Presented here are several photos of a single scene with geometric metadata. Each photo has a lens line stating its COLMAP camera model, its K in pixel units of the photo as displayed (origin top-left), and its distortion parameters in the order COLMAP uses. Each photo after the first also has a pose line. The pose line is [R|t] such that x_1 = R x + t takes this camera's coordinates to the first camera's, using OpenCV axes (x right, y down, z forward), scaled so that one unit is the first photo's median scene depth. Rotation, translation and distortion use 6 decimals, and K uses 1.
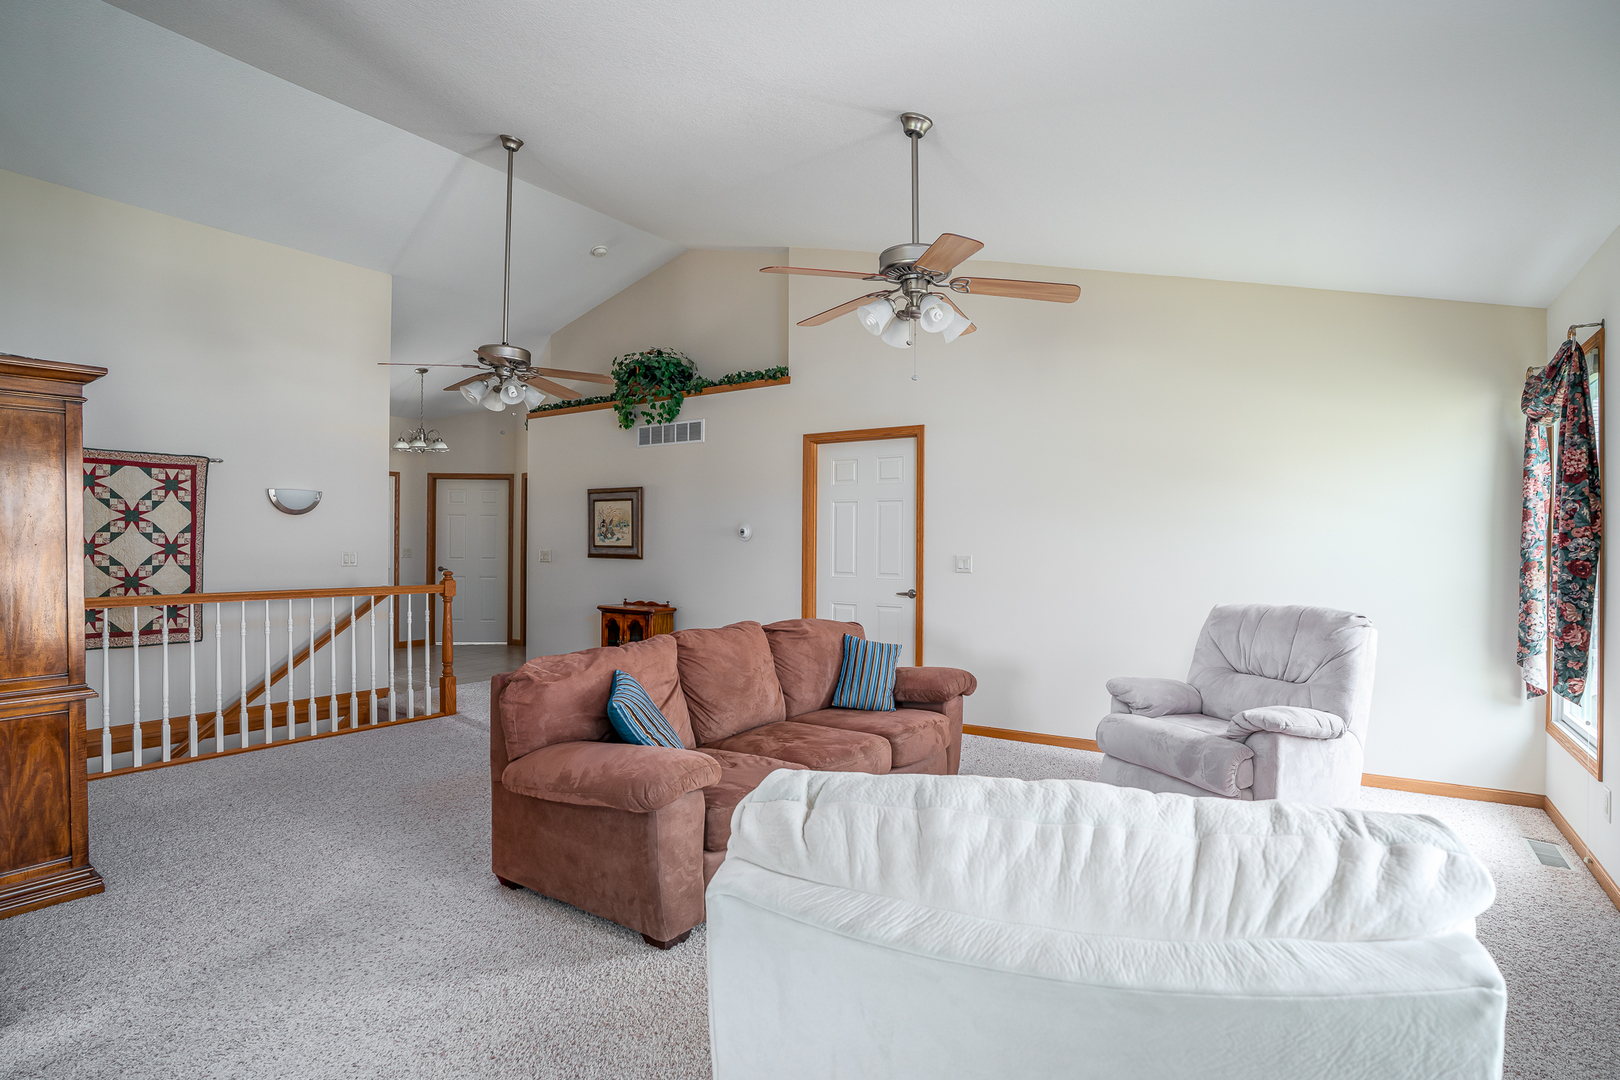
lens RADIAL K [[851.9, 0, 810.0], [0, 851.9, 540.0], [0, 0, 1]] dist [0.000302, 0.000314]
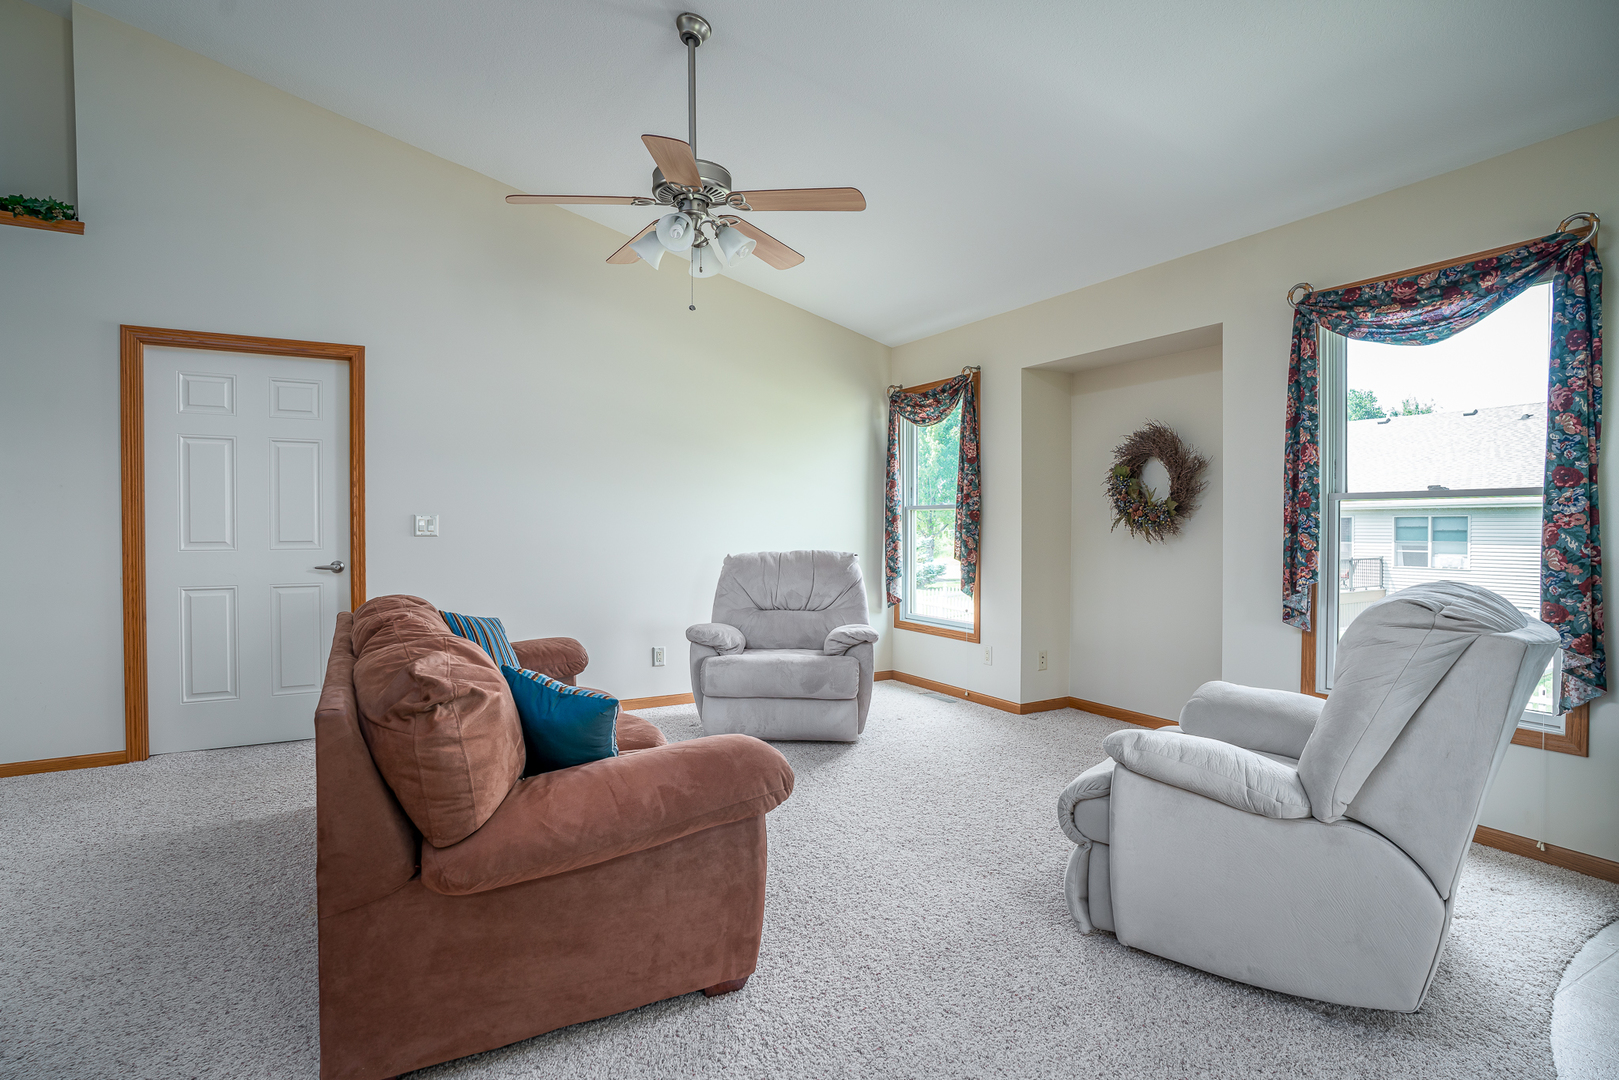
lens RADIAL K [[868.5, 0, 809.5], [0, 868.5, 540.0], [0, 0, 1]] dist [0.040222, 0.000855]
pose [[0.466657, -0.018676, 0.884241, -0.591718], [0.001799, 0.999795, 0.020167, 0.037133], [-0.884437, -0.007821, 0.466595, 0.406442]]
